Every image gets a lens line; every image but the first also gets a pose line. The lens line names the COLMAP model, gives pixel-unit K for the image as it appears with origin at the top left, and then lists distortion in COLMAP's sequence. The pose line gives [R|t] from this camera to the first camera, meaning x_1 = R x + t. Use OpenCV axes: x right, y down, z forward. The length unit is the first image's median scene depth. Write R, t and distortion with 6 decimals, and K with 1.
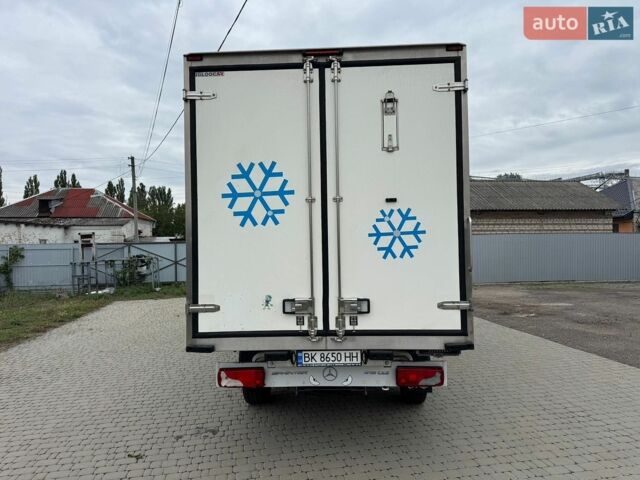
lens RADIAL K [[454.8, 0, 325.4], [0, 454.8, 243.5], [0, 0, 1]] dist [0.048828, -0.053919]
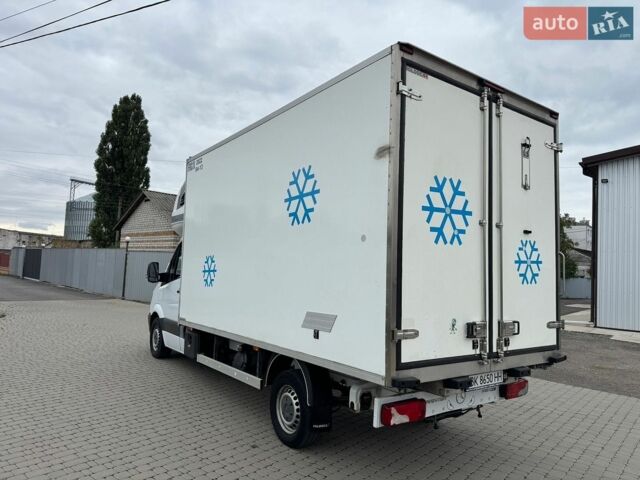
lens RADIAL K [[454.8, 0, 317.6], [0, 454.8, 240.1], [0, 0, 1]] dist [0.048828, -0.053919]
pose [[0.779949, 0.092062, 0.619035, -0.945985], [-0.058766, 0.995524, -0.074010, 0.038516], [-0.623078, 0.021346, 0.781868, 0.428249]]
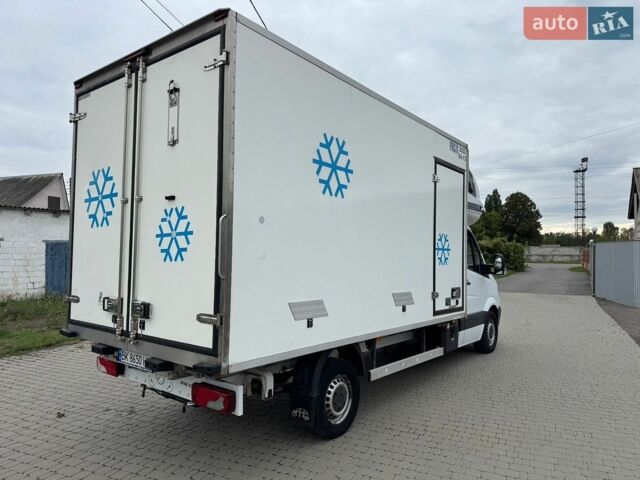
lens RADIAL K [[454.8, 0, 315.9], [0, 454.8, 238.6], [0, 0, 1]] dist [0.048828, -0.053919]
pose [[0.809018, 0.006612, -0.587747, 0.912345], [-0.018243, 0.999737, -0.013864, -0.005616], [0.587501, 0.021939, 0.808926, 0.418707]]
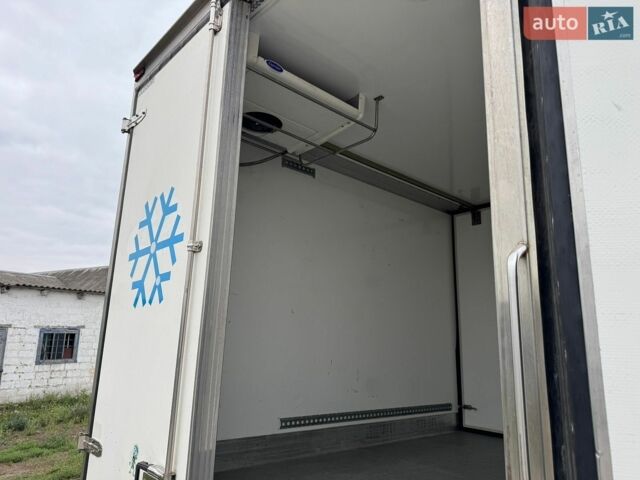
lens RADIAL K [[454.8, 0, 310.1], [0, 454.8, 232.2], [0, 0, 1]] dist [0.048828, -0.053919]
pose [[0.692189, -0.135464, -0.708890, 0.393514], [-0.031135, 0.975708, -0.216853, -0.010896], [0.721045, 0.172174, 0.671156, 0.754649]]
